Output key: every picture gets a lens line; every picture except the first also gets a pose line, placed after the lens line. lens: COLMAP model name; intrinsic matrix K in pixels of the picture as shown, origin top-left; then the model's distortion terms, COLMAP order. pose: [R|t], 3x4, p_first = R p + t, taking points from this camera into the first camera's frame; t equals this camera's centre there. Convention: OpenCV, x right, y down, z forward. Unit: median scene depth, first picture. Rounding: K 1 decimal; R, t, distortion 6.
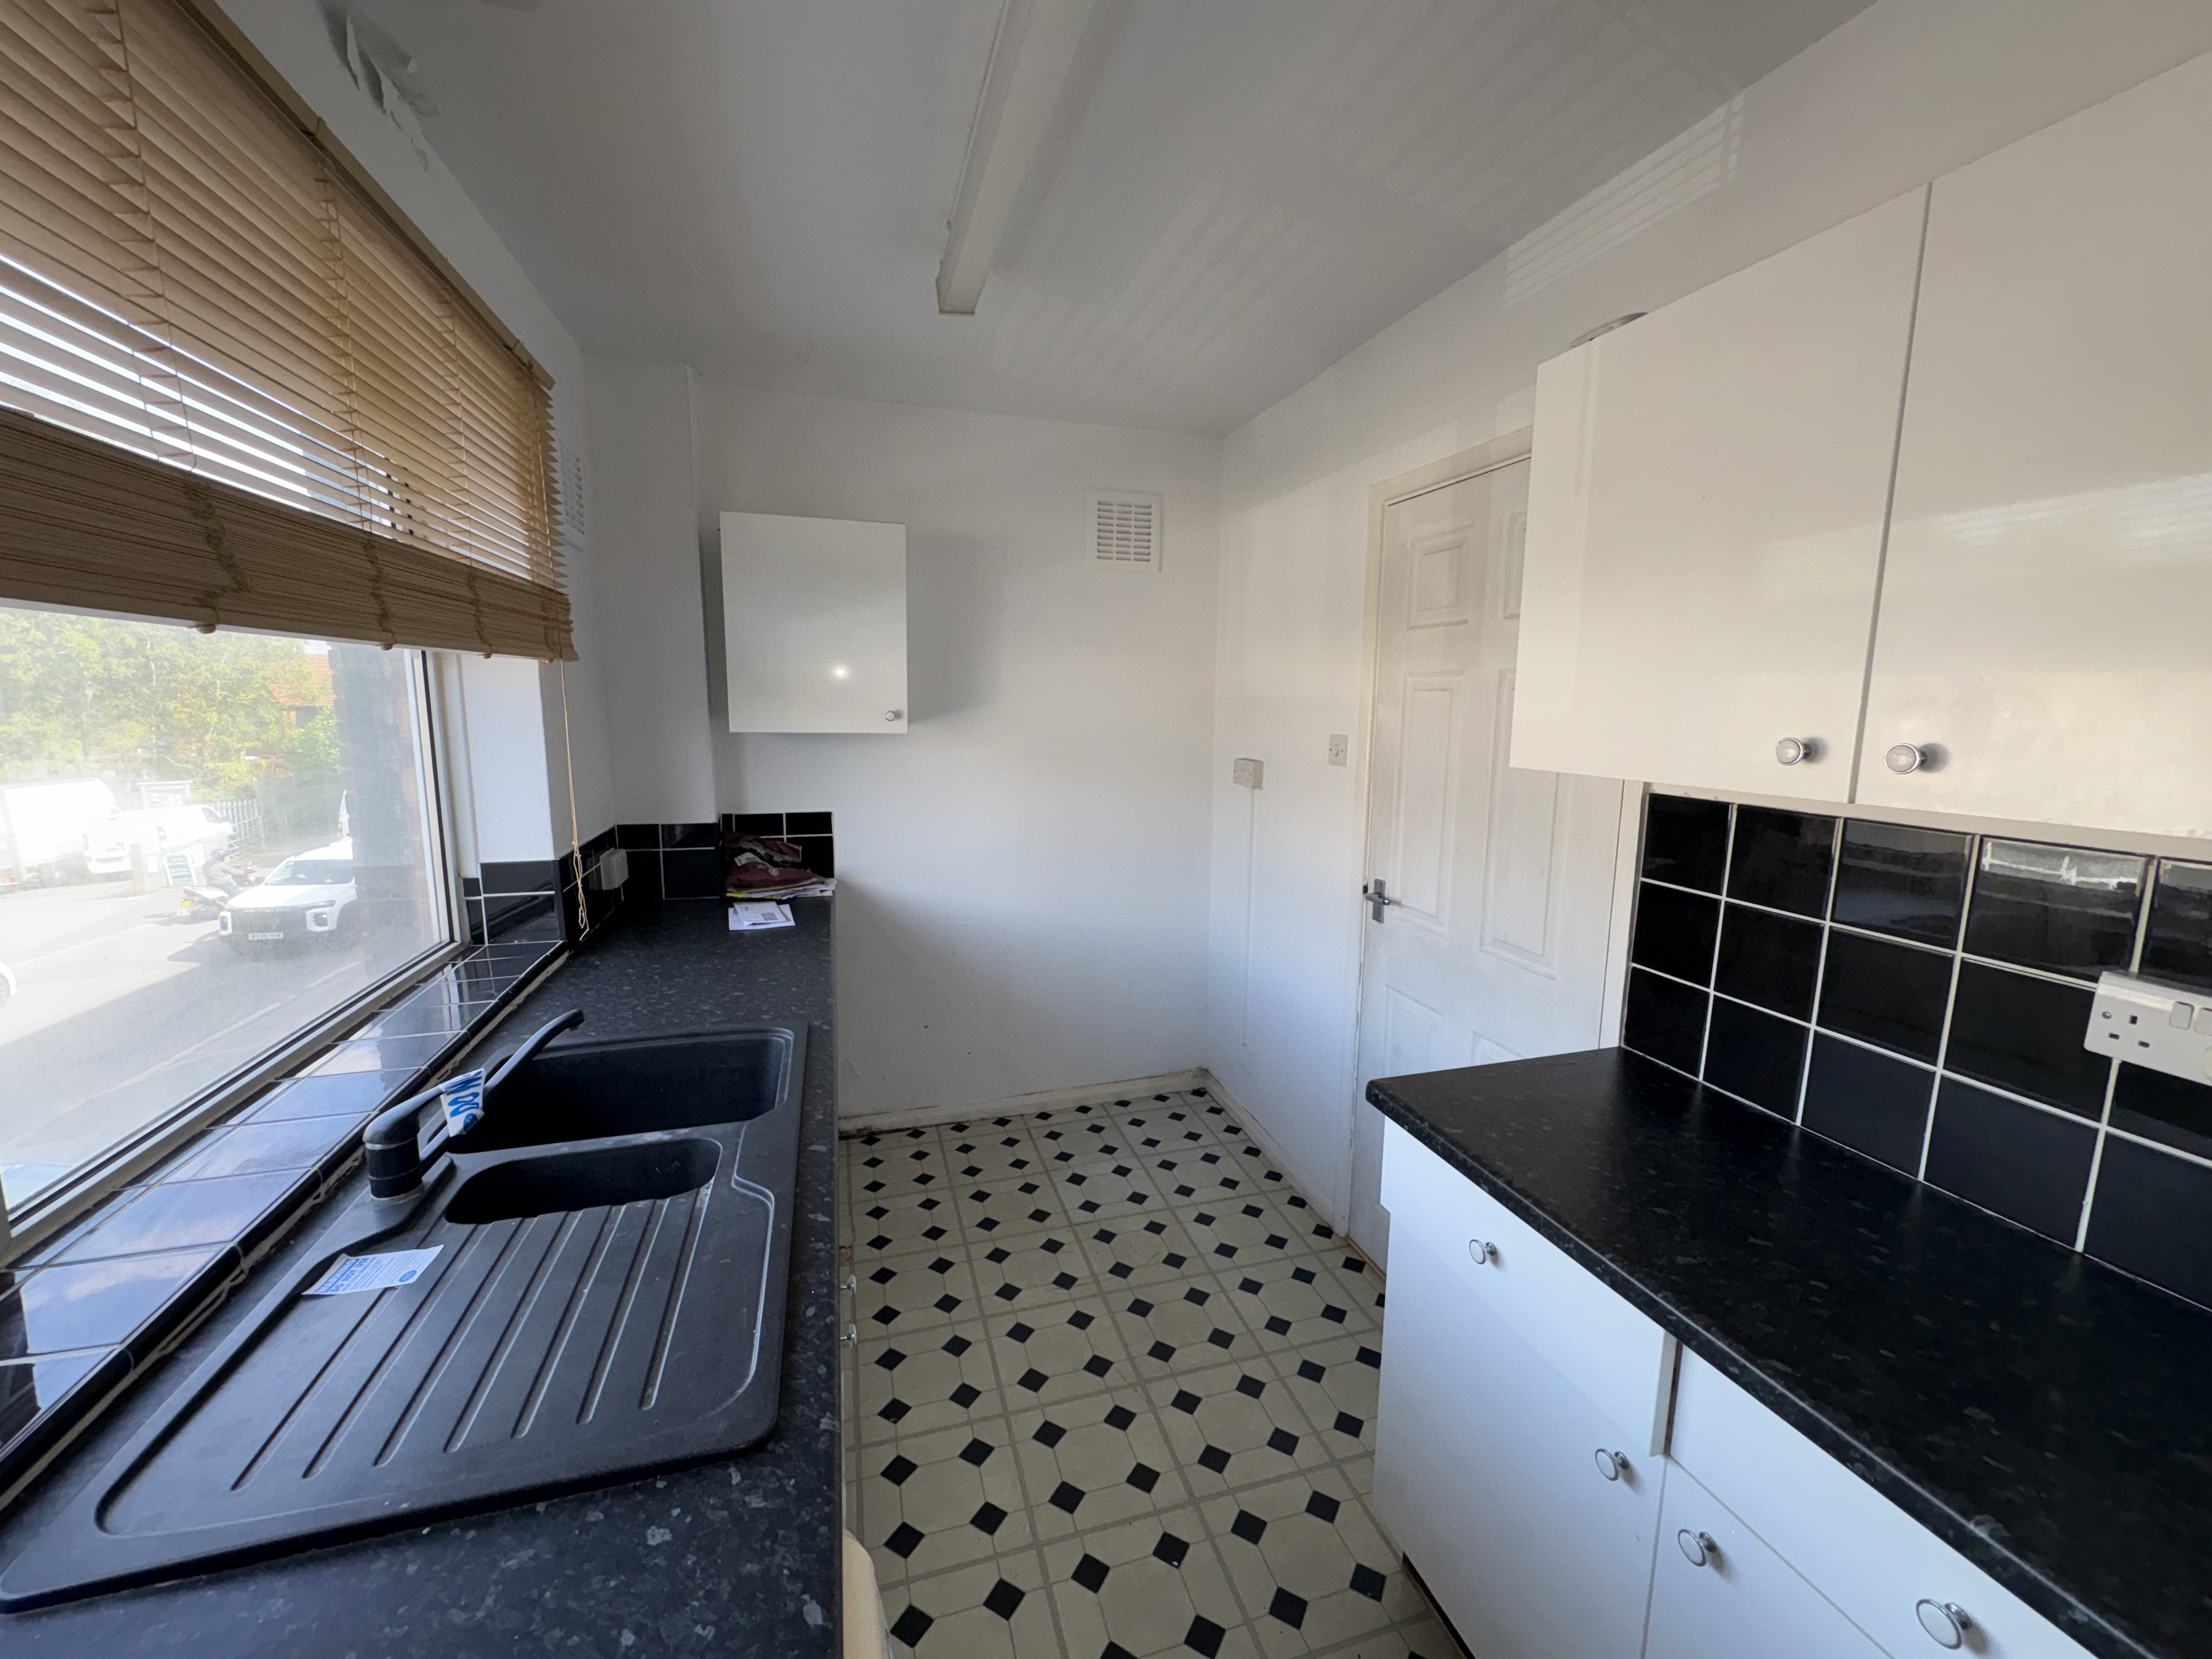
lens RADIAL K [[883.3, 0, 1104.2], [0, 883.3, 827.3], [0, 0, 1]] dist [0.001594, 0.000021]
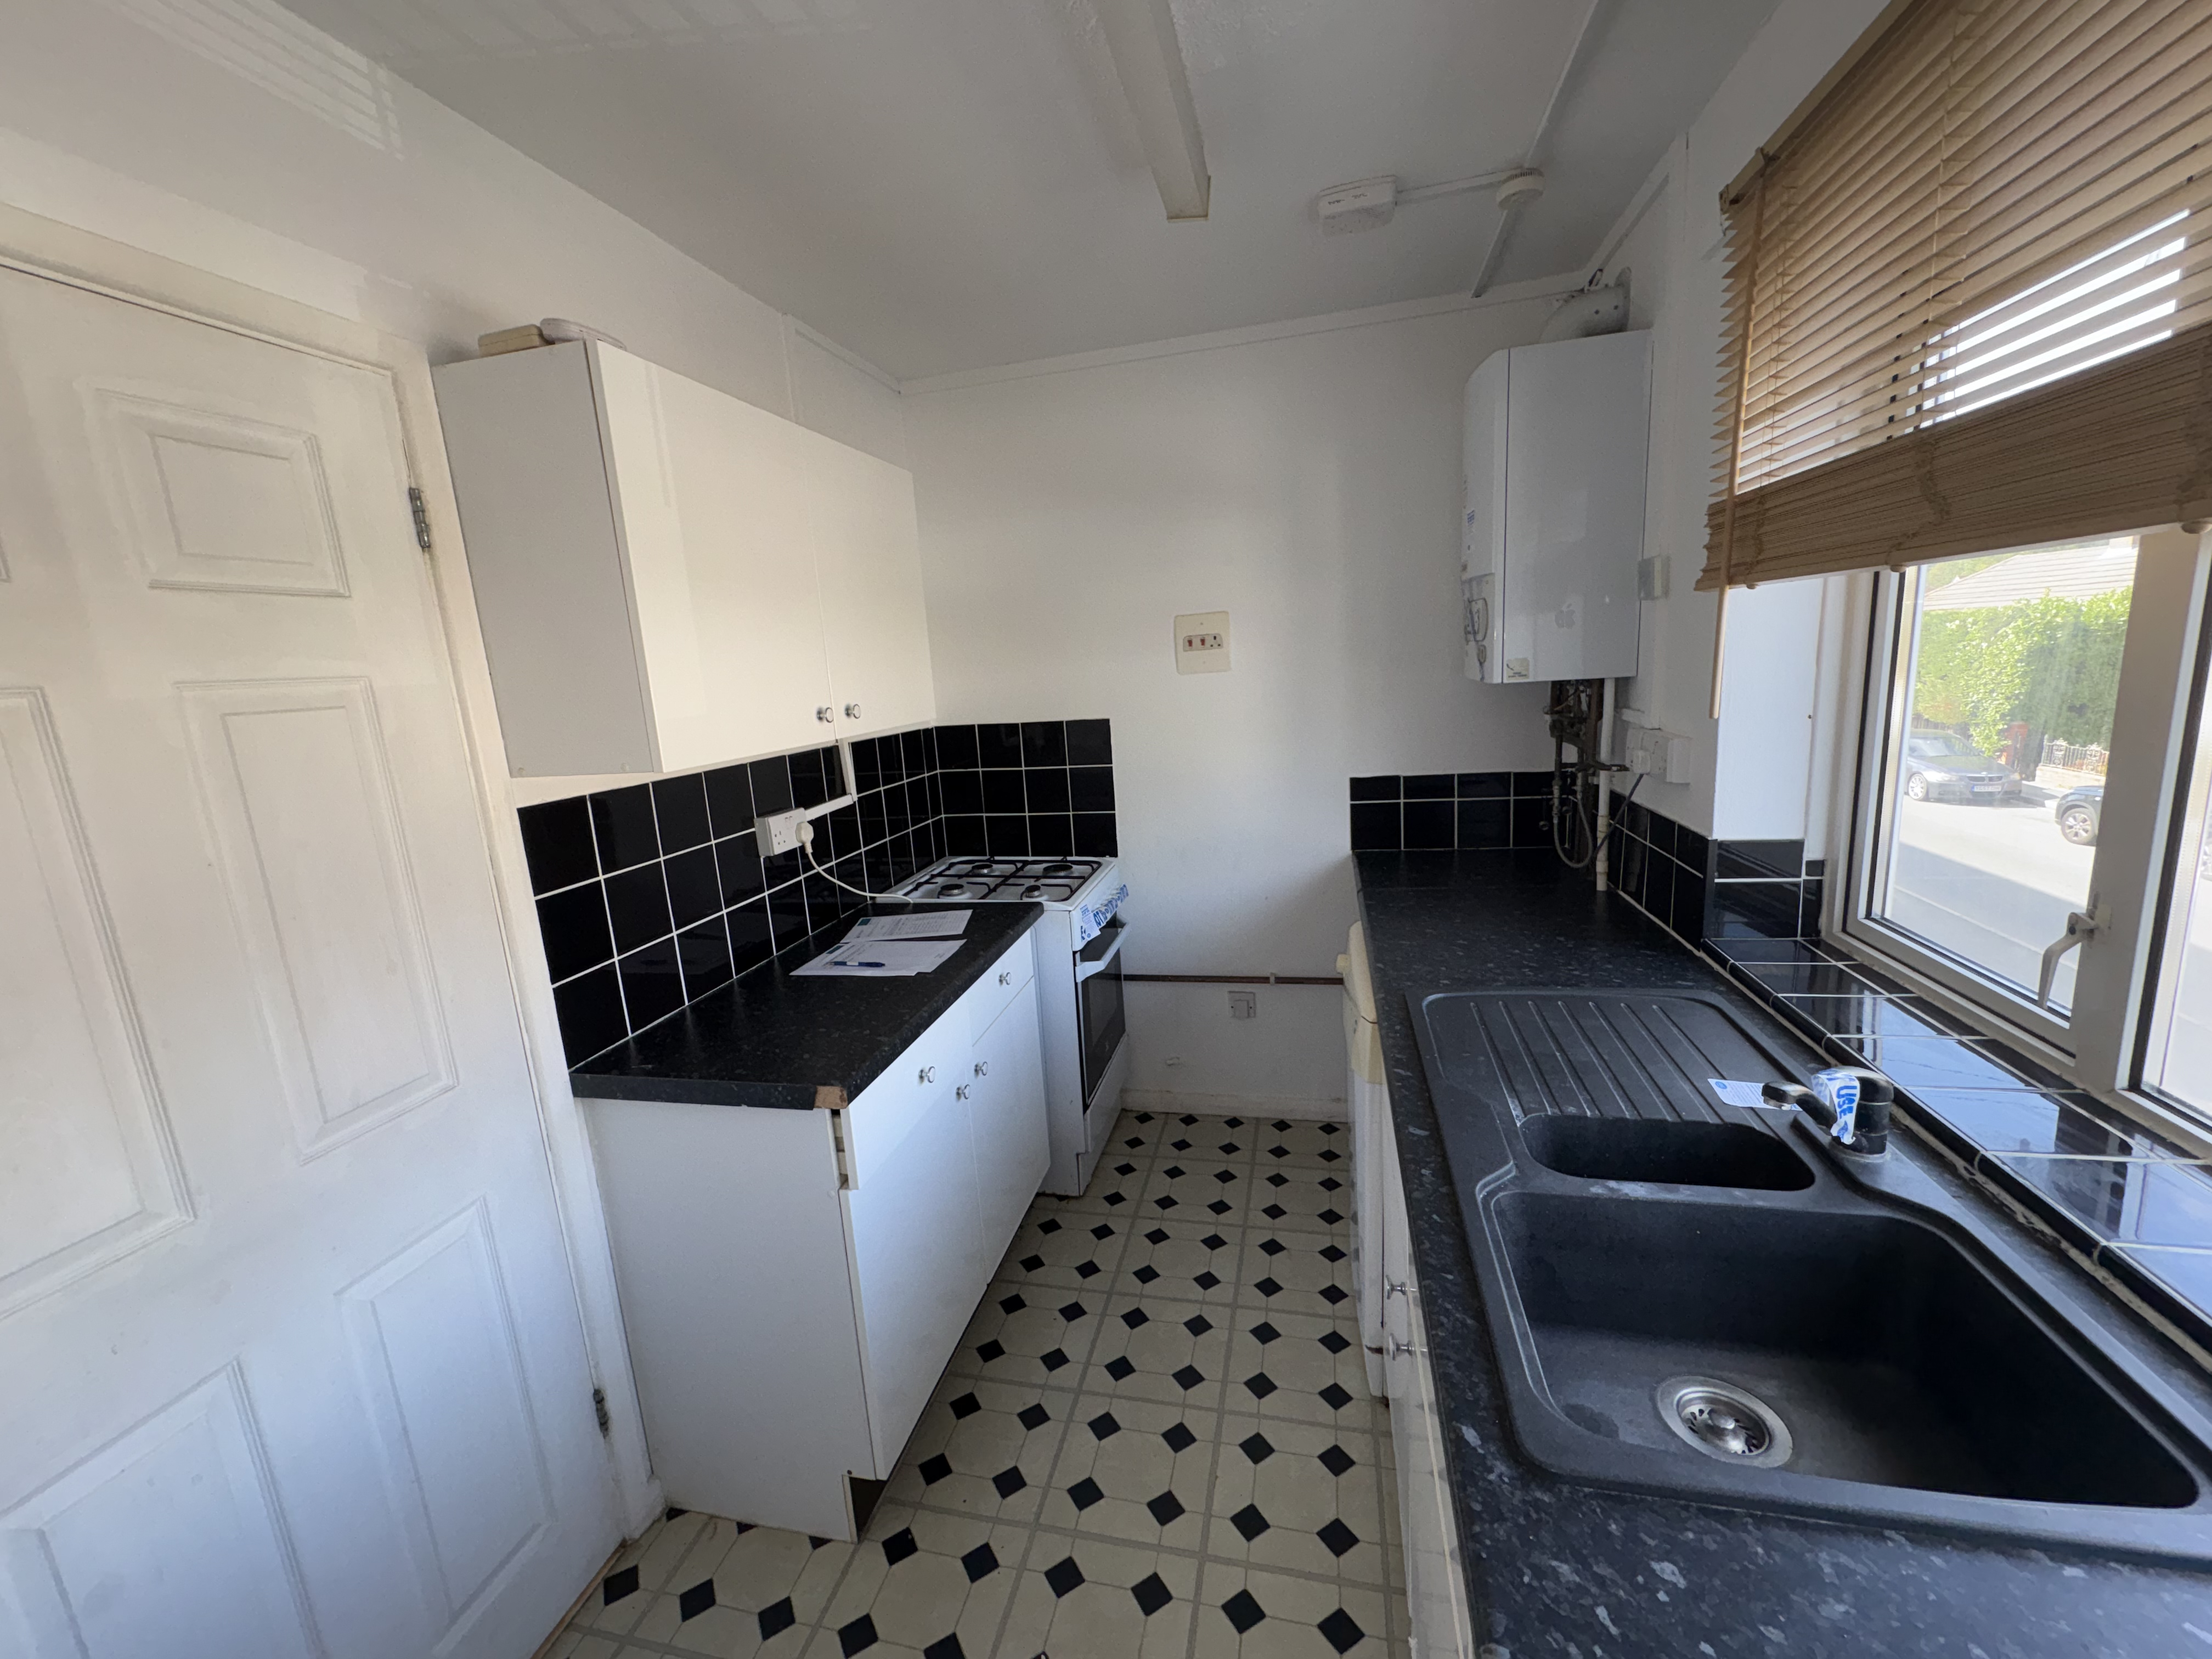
lens RADIAL K [[883.3, 0, 1104.2], [0, 883.3, 827.3], [0, 0, 1]] dist [0.001594, 0.000021]
pose [[-0.861991, -0.044746, 0.504945, -0.444557], [0.132718, 0.941432, 0.309987, -0.255939], [-0.489242, 0.334221, -0.805567, 1.627791]]
